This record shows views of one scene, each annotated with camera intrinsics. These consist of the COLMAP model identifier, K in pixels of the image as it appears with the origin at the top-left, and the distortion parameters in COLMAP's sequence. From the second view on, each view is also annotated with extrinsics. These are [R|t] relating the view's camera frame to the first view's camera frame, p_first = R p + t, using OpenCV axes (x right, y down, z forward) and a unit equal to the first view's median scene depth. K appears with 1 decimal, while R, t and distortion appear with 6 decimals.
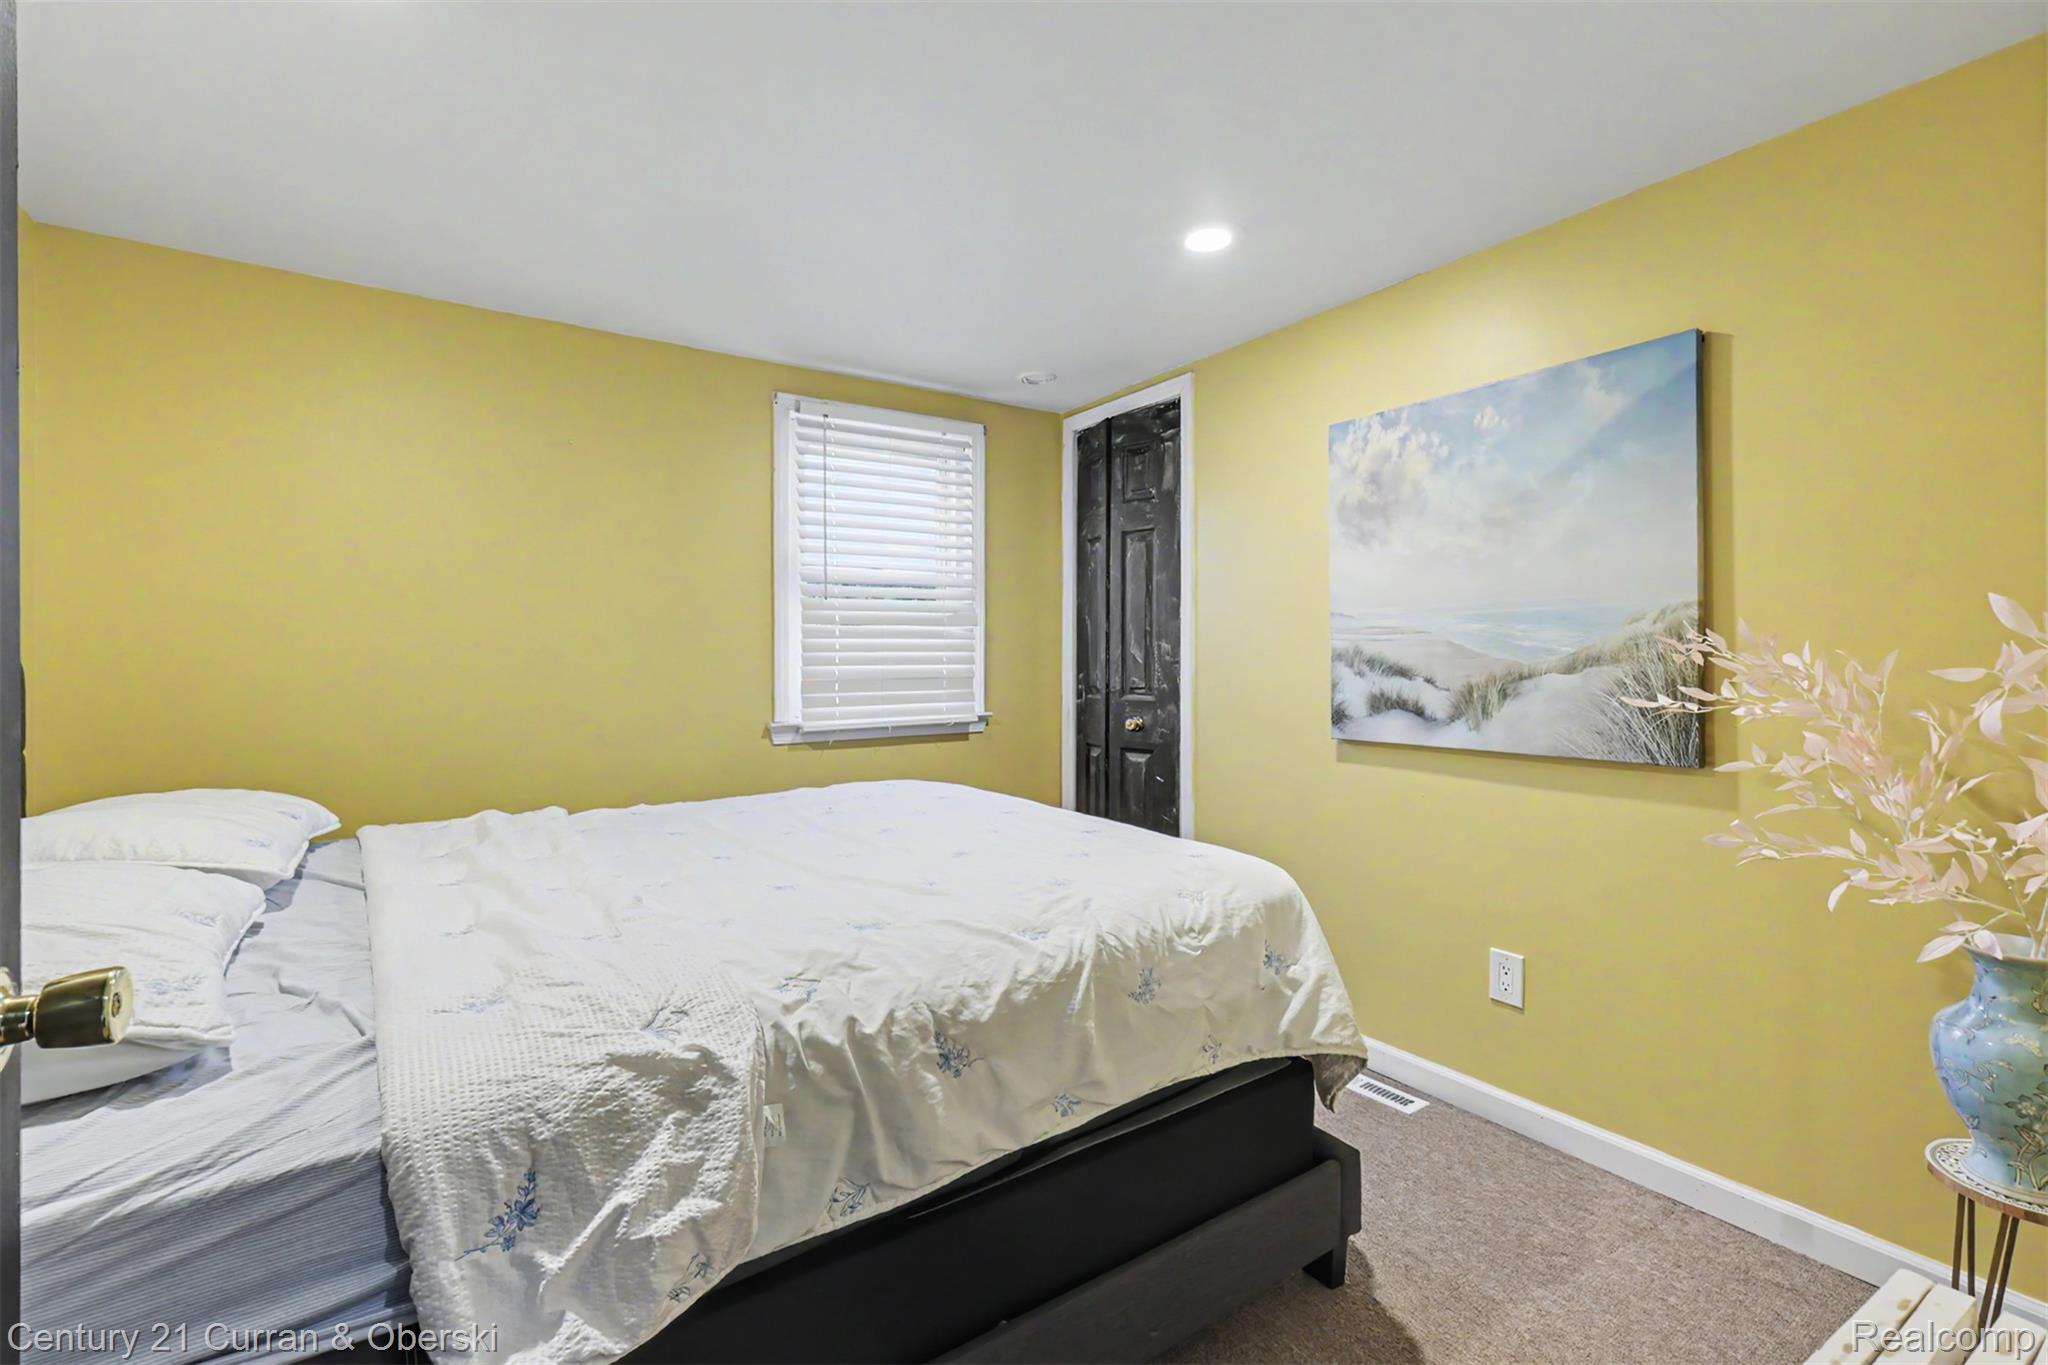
lens RADIAL K [[890.1, 0, 1025.3], [0, 890.1, 654.4], [0, 0, 1]] dist [-0.001693, -0.000070]
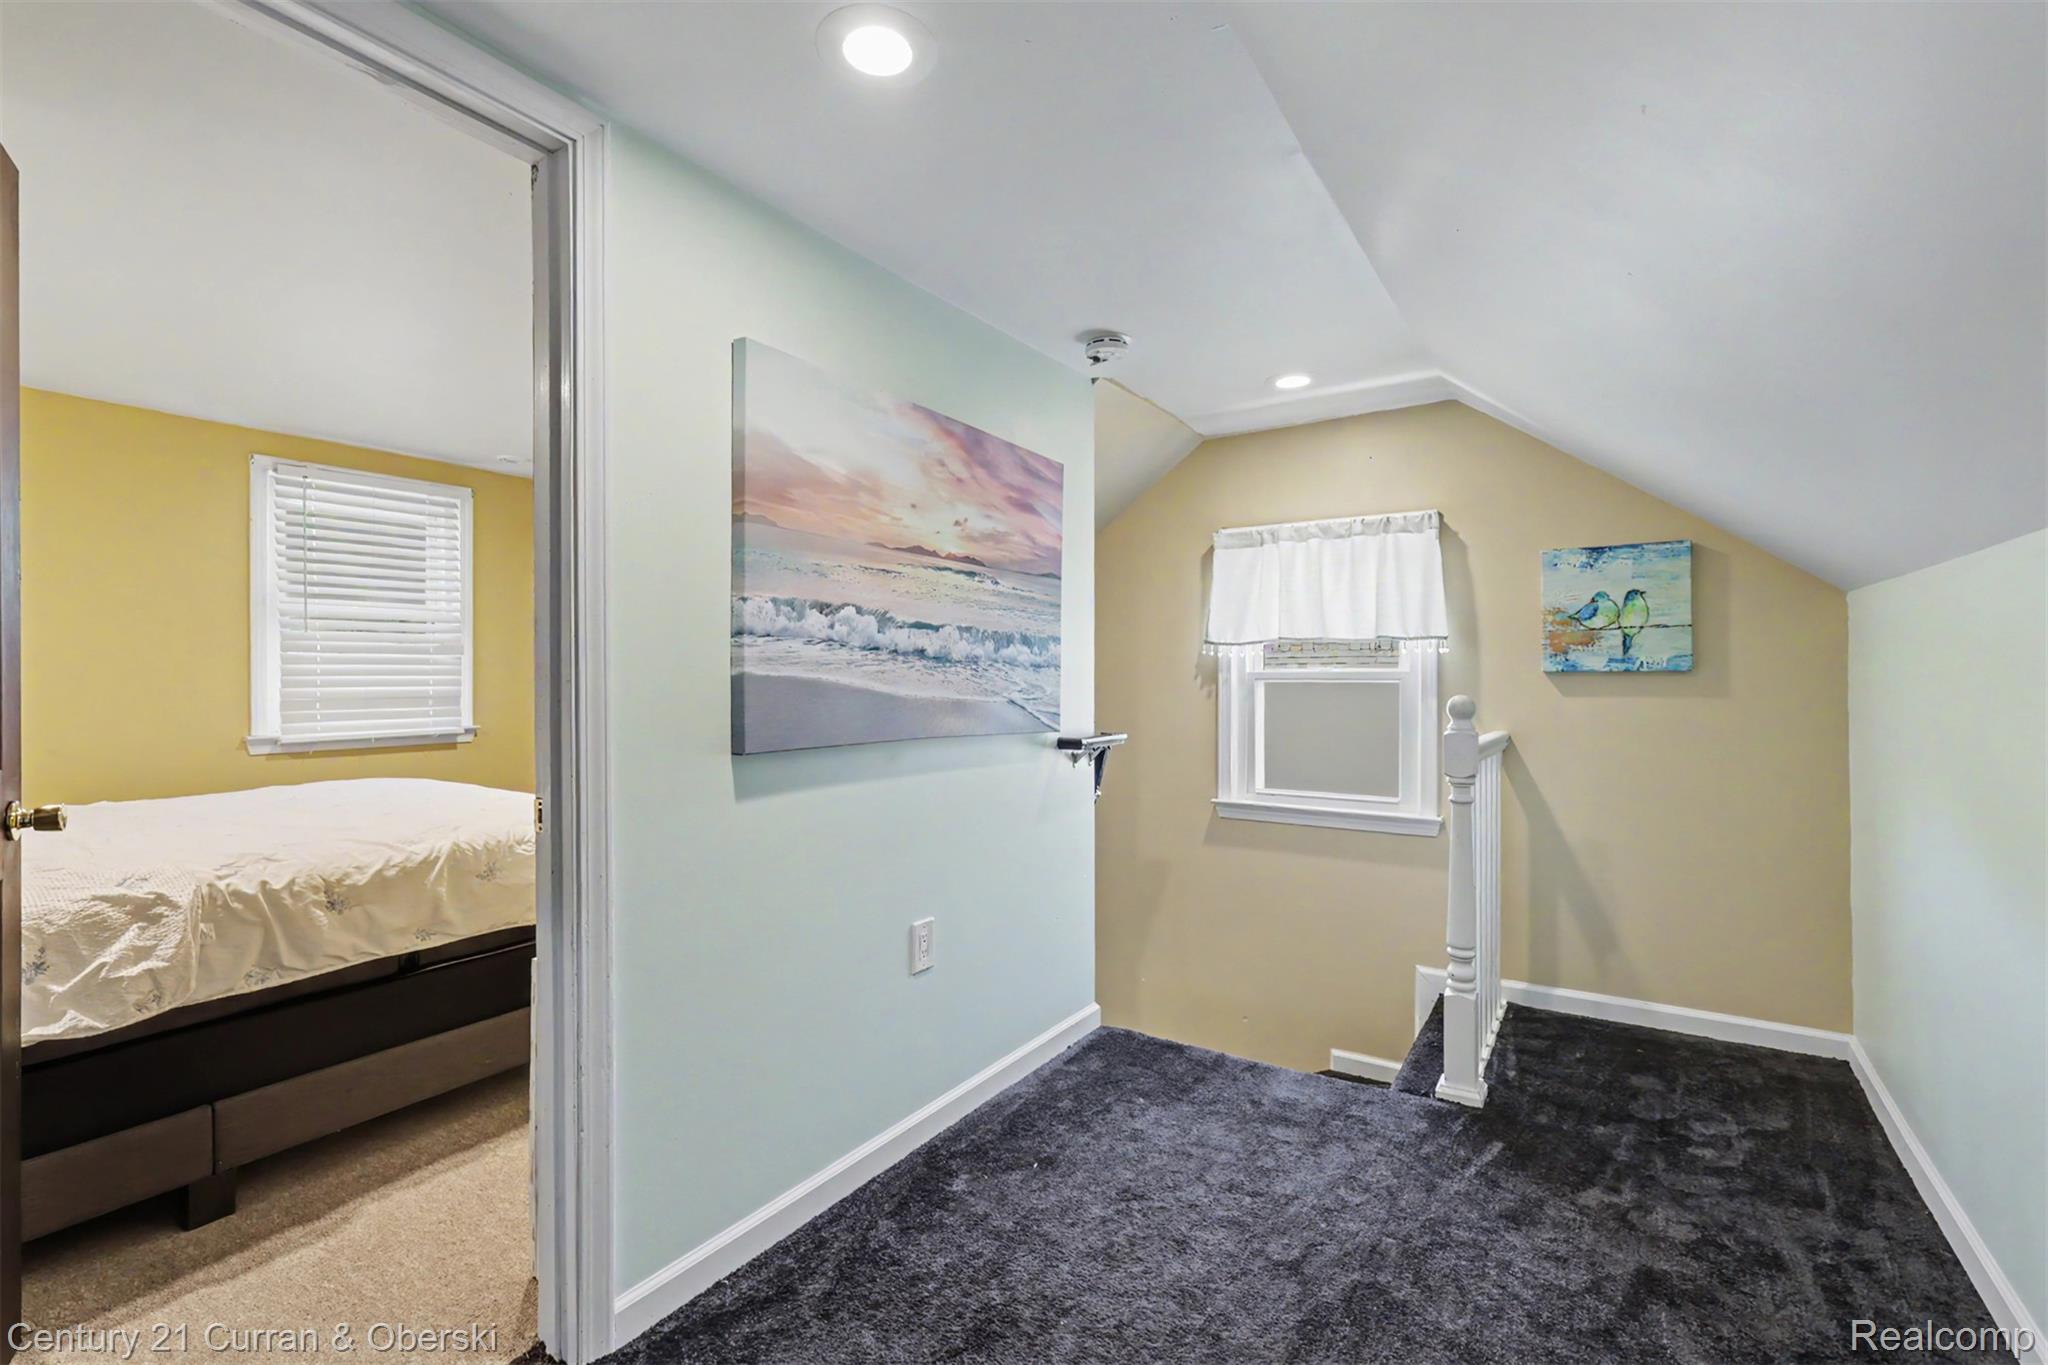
lens RADIAL K [[907.8, 0, 1036.2], [0, 907.8, 678.8], [0, 0, 1]] dist [-0.000782, 0.000122]
pose [[0.919429, 0.002776, 0.393246, 0.513715], [-0.005111, 0.999975, 0.004891, -0.025901], [-0.393223, -0.006507, 0.919420, -1.299369]]
